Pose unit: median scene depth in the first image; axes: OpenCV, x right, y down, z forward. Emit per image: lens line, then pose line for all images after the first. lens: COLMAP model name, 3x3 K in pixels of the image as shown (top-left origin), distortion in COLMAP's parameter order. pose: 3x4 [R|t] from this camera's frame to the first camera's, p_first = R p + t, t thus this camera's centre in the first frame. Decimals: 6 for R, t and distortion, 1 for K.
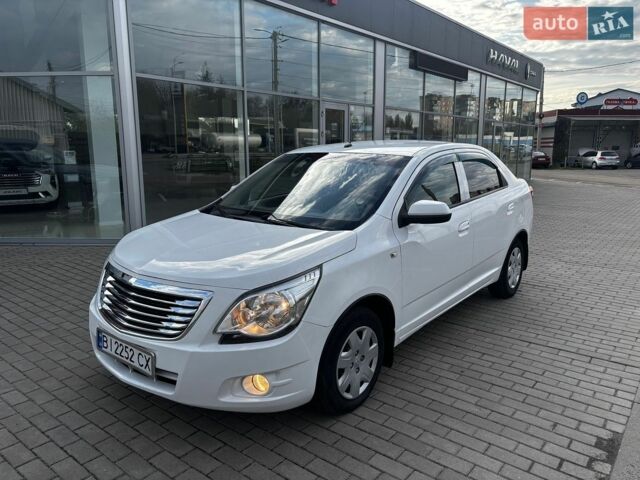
lens RADIAL K [[484.5, 0, 320.3], [0, 484.5, 235.5], [0, 0, 1]] dist [0.045993, -0.049302]
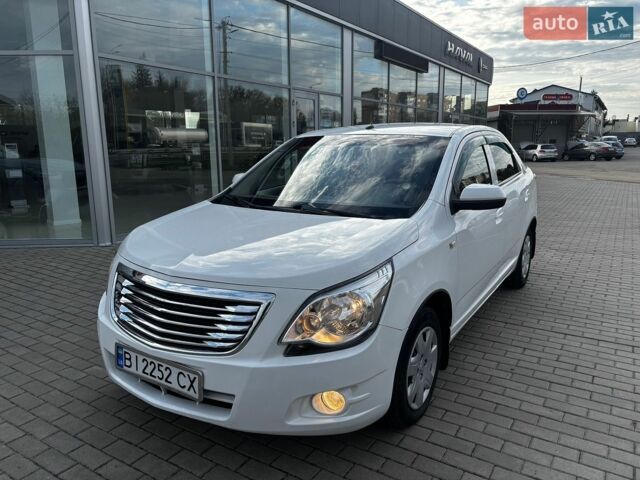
lens RADIAL K [[484.5, 0, 320.2], [0, 484.5, 238.9], [0, 0, 1]] dist [0.045993, -0.049302]
pose [[0.993824, -0.026208, 0.107830, -0.164581], [0.024515, 0.999555, 0.016993, 0.006881], [-0.108227, -0.014244, 0.994024, 0.122137]]
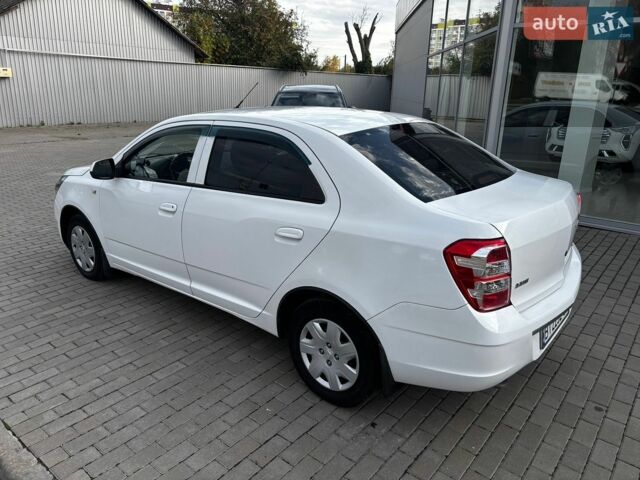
lens RADIAL K [[484.5, 0, 322.0], [0, 484.5, 239.2], [0, 0, 1]] dist [0.045993, -0.049302]
pose [[-0.000447, 0.300174, -0.953884, 1.301561], [-0.199813, 0.934622, 0.294206, -0.316495], [0.979834, 0.190730, 0.059561, 1.383336]]
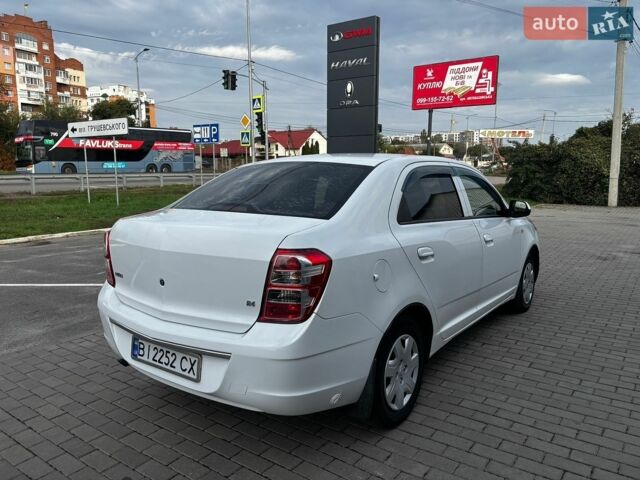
lens RADIAL K [[484.5, 0, 315.2], [0, 484.5, 235.9], [0, 0, 1]] dist [0.045993, -0.049302]
pose [[-0.999404, 0.007387, -0.033708, 0.350769], [-0.003522, 0.949885, 0.312581, -0.439027], [0.034328, 0.312514, -0.949293, 2.502908]]
